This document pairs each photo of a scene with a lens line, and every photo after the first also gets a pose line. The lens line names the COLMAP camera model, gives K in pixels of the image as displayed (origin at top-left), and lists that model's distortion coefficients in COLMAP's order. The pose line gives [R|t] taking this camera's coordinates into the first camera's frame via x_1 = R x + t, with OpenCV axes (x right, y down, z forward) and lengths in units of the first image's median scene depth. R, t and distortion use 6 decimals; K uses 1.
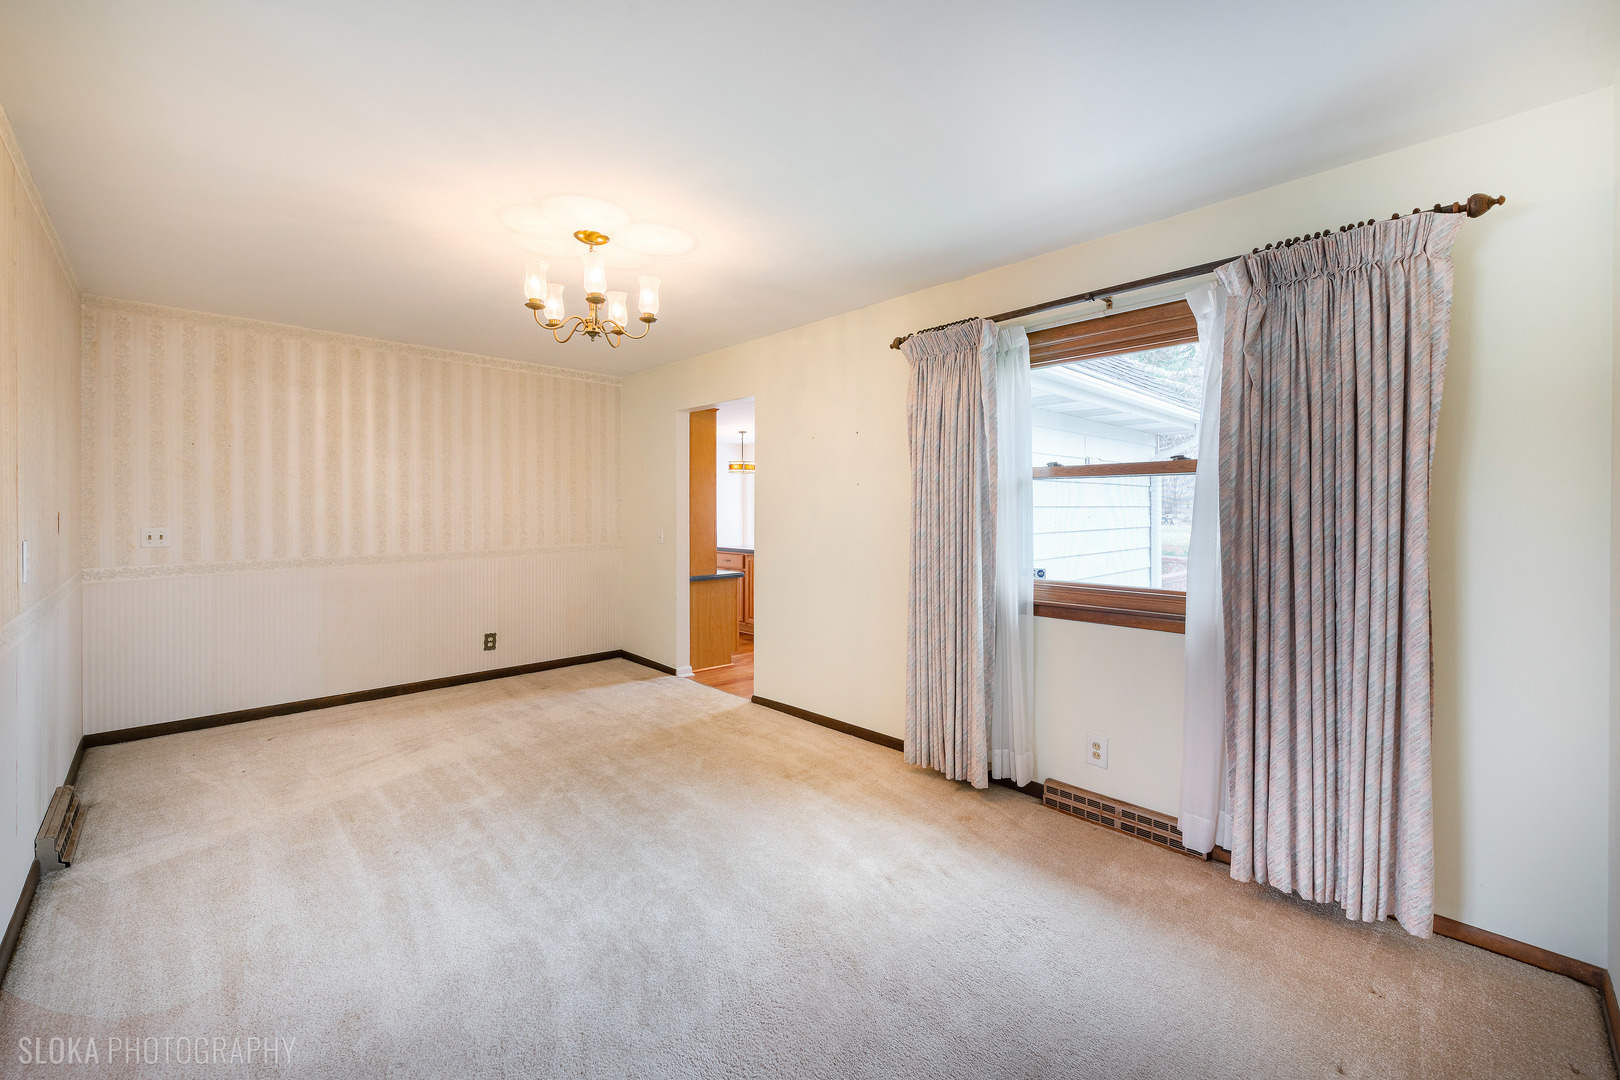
lens RADIAL K [[670.0, 0, 812.4], [0, 670.0, 523.1], [0, 0, 1]] dist [0.026438, -0.009282]
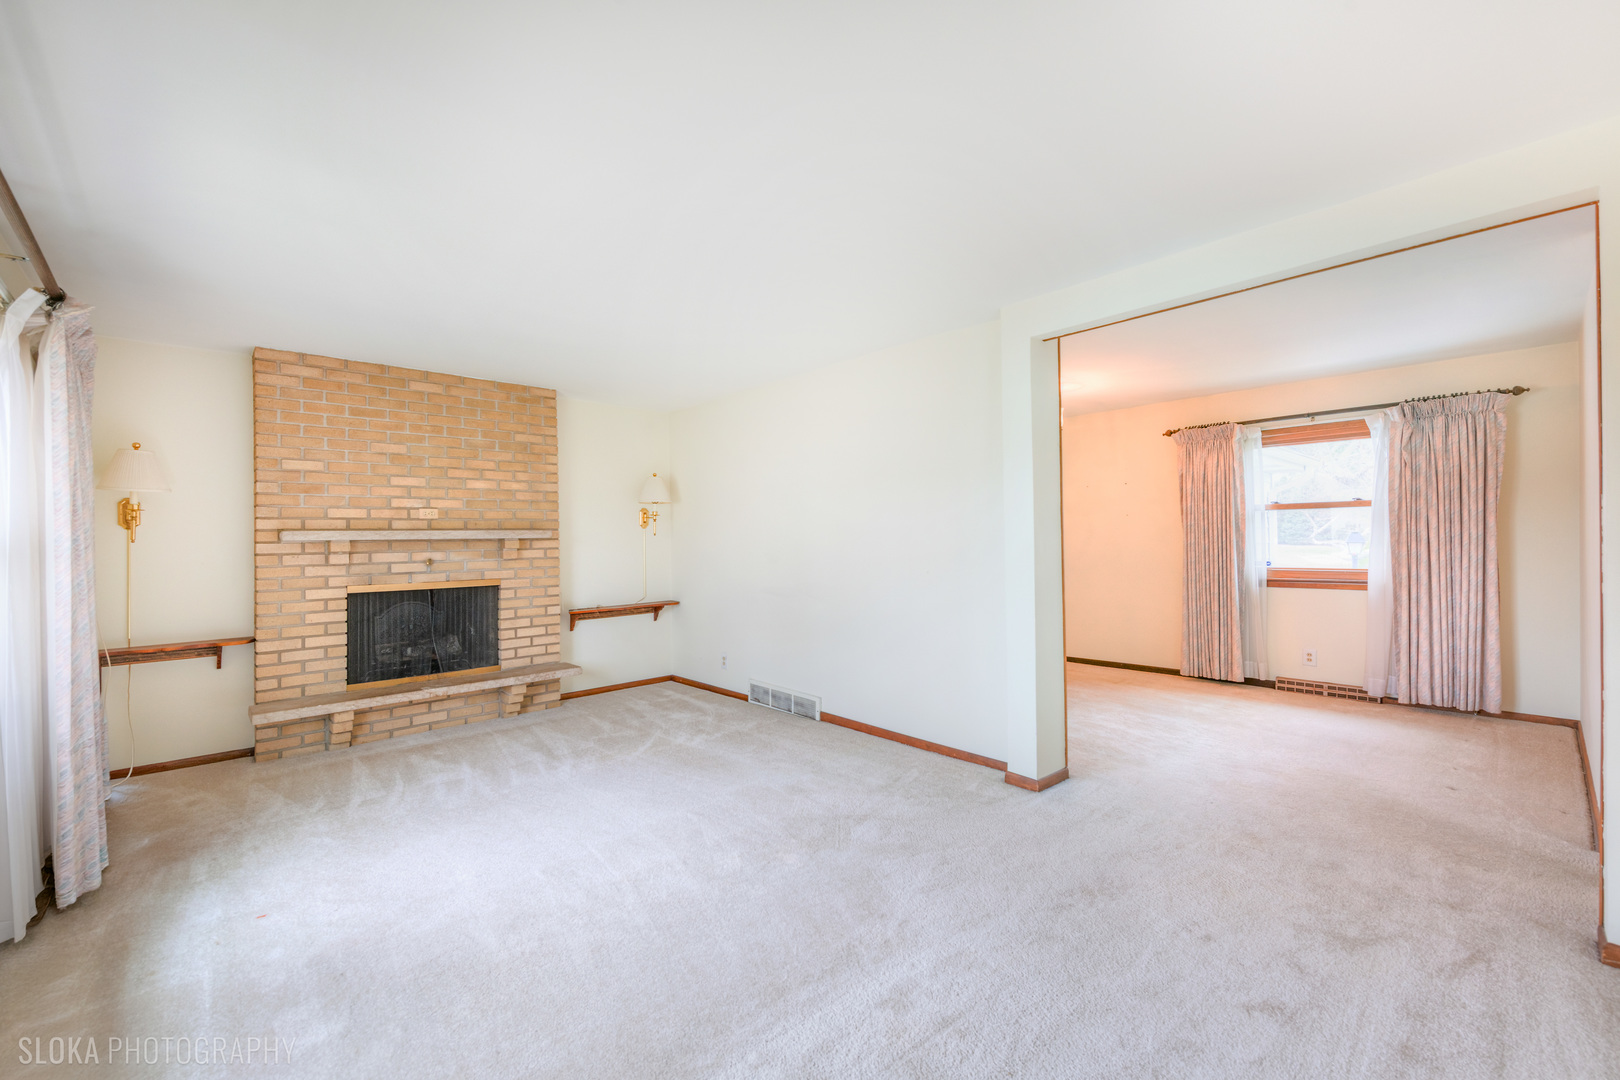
lens RADIAL K [[667.8, 0, 825.4], [0, 667.8, 548.5], [0, 0, 1]] dist [0.024648, -0.000092]
pose [[0.998558, -0.011267, -0.052491, -1.059379], [0.010885, 0.999912, -0.007560, 0.050165], [0.052571, 0.006977, 0.998593, -1.219006]]
